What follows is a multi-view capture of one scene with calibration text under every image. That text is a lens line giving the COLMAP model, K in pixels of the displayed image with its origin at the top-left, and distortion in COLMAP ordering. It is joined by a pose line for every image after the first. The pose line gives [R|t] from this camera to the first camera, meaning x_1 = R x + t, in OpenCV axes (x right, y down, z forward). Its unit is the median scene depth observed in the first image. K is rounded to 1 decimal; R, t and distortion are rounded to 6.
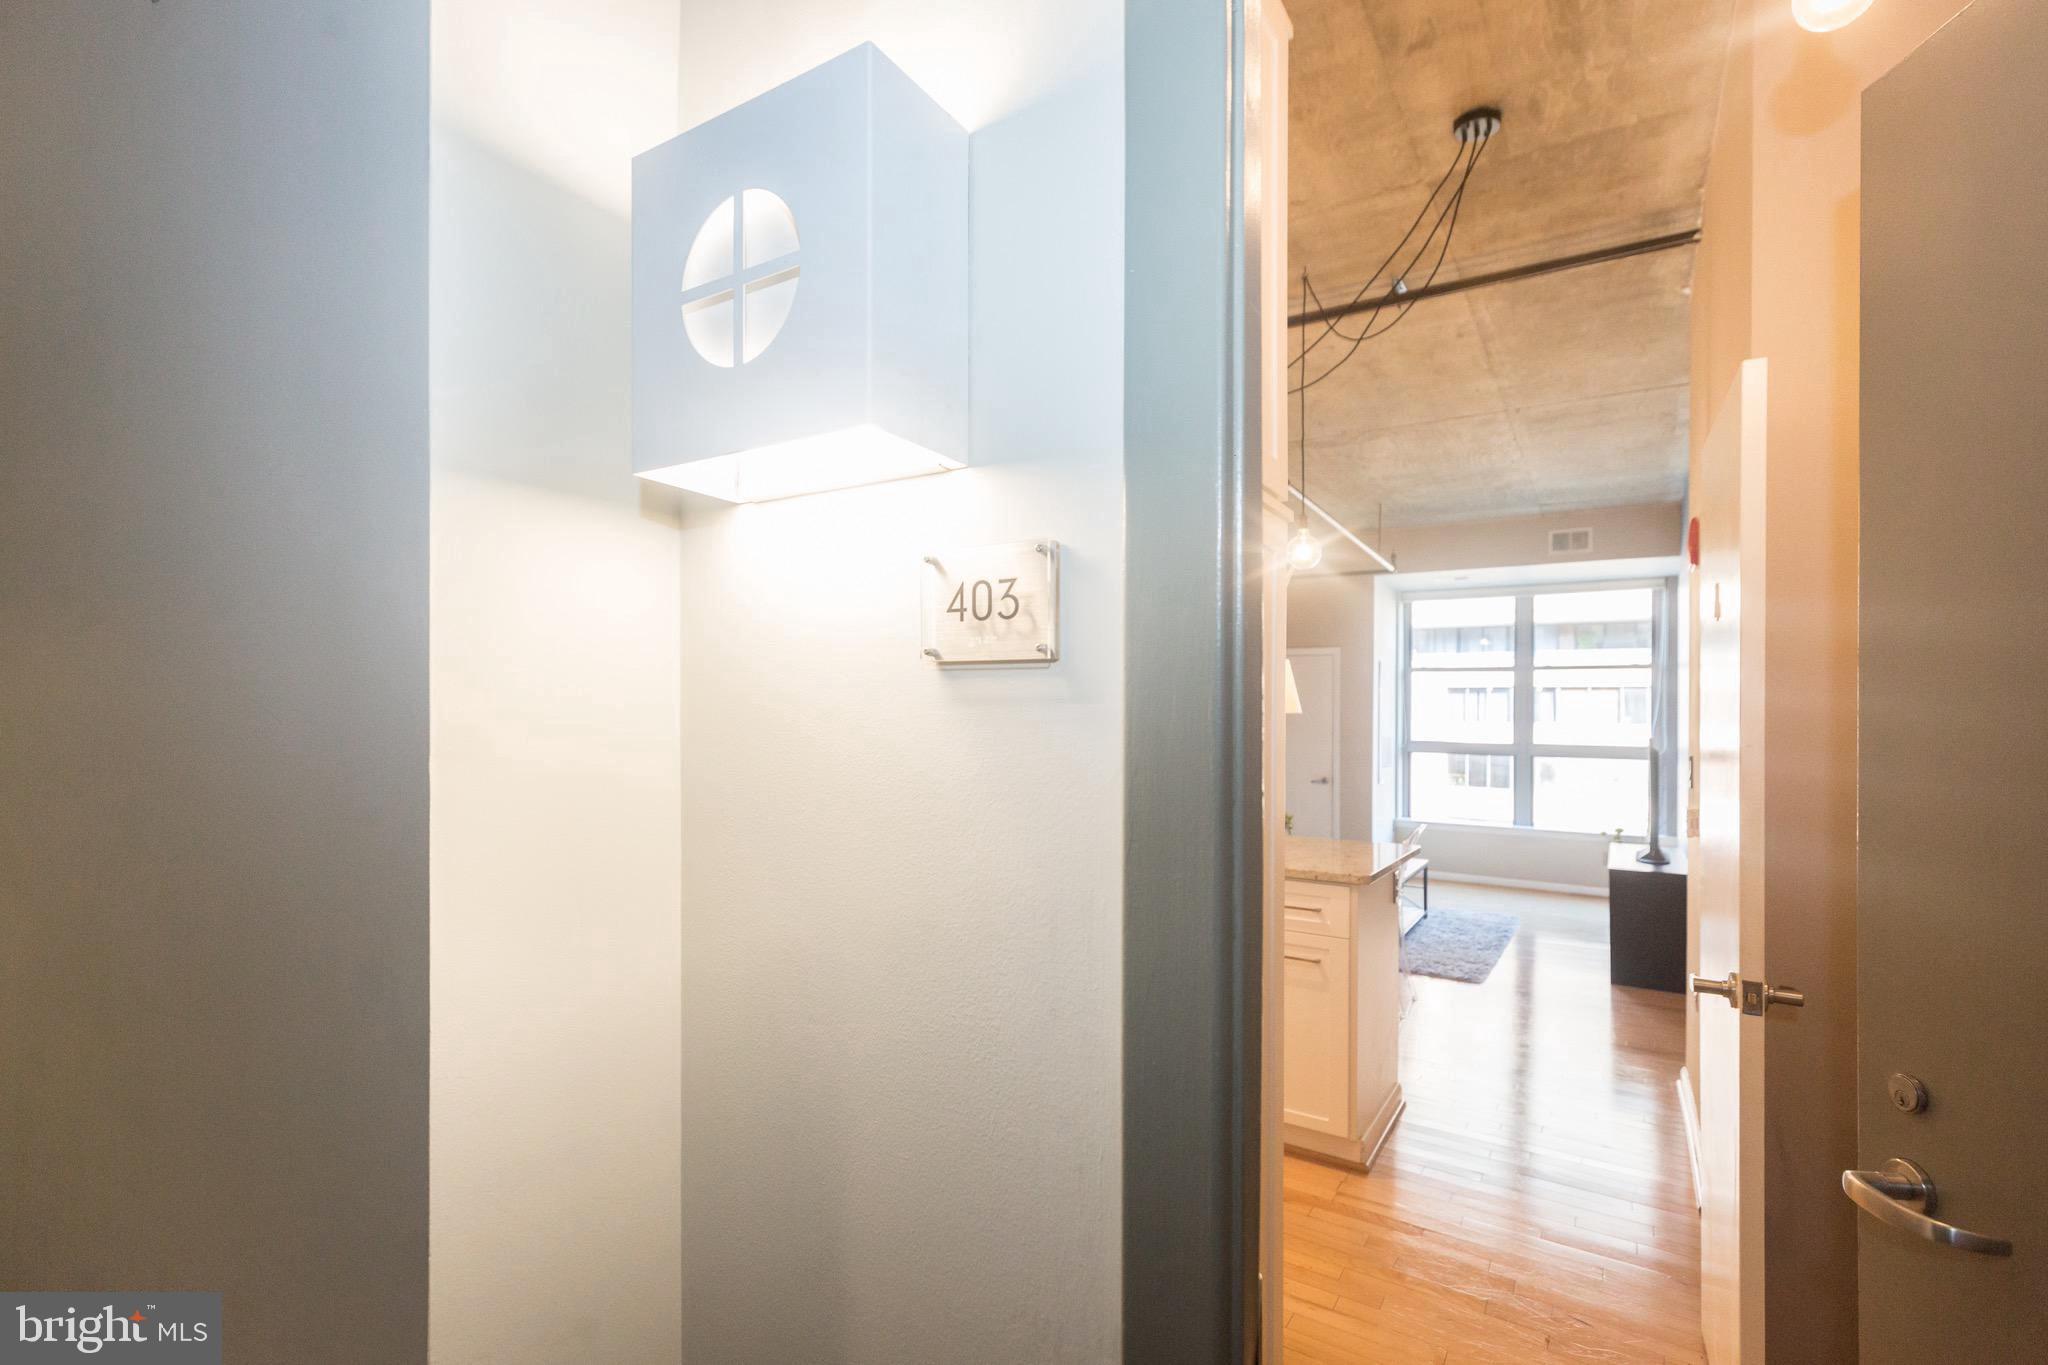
lens RADIAL K [[934.4, 0, 1020.2], [0, 934.4, 687.5], [0, 0, 1]] dist [0.002262, 0.000092]
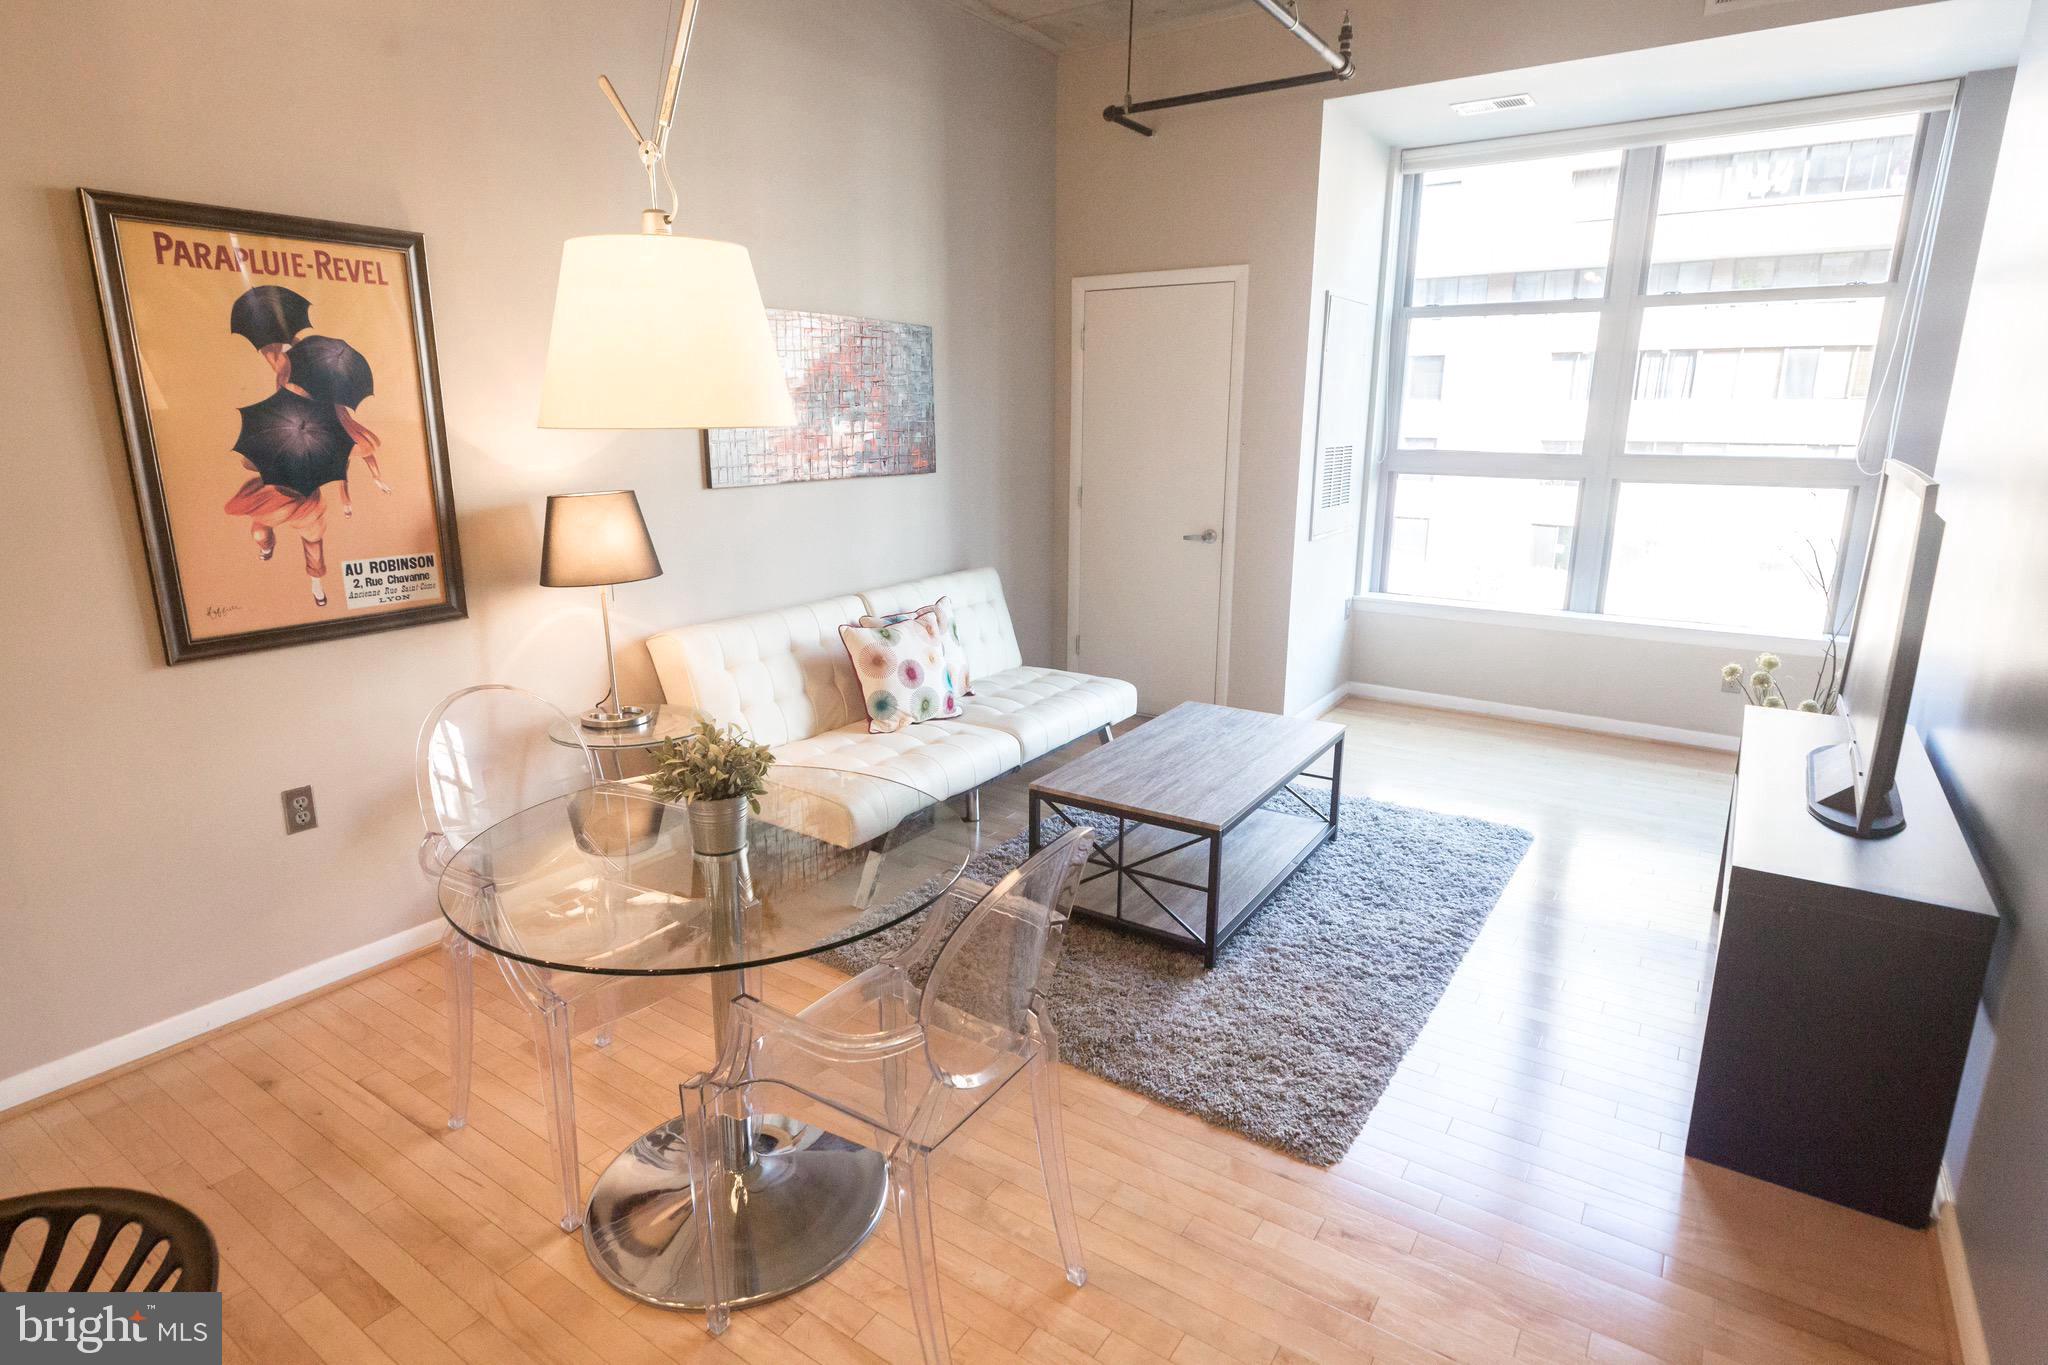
lens RADIAL K [[1067.4, 0, 1020.3], [0, 1067.4, 676.5], [0, 0, 1]] dist [-0.002764, 0.000615]
pose [[0.999407, -0.011367, -0.032495, 0.261150], [0.020018, 0.959815, 0.279918, 0.005984], [0.028007, -0.280403, 0.959474, 0.437199]]
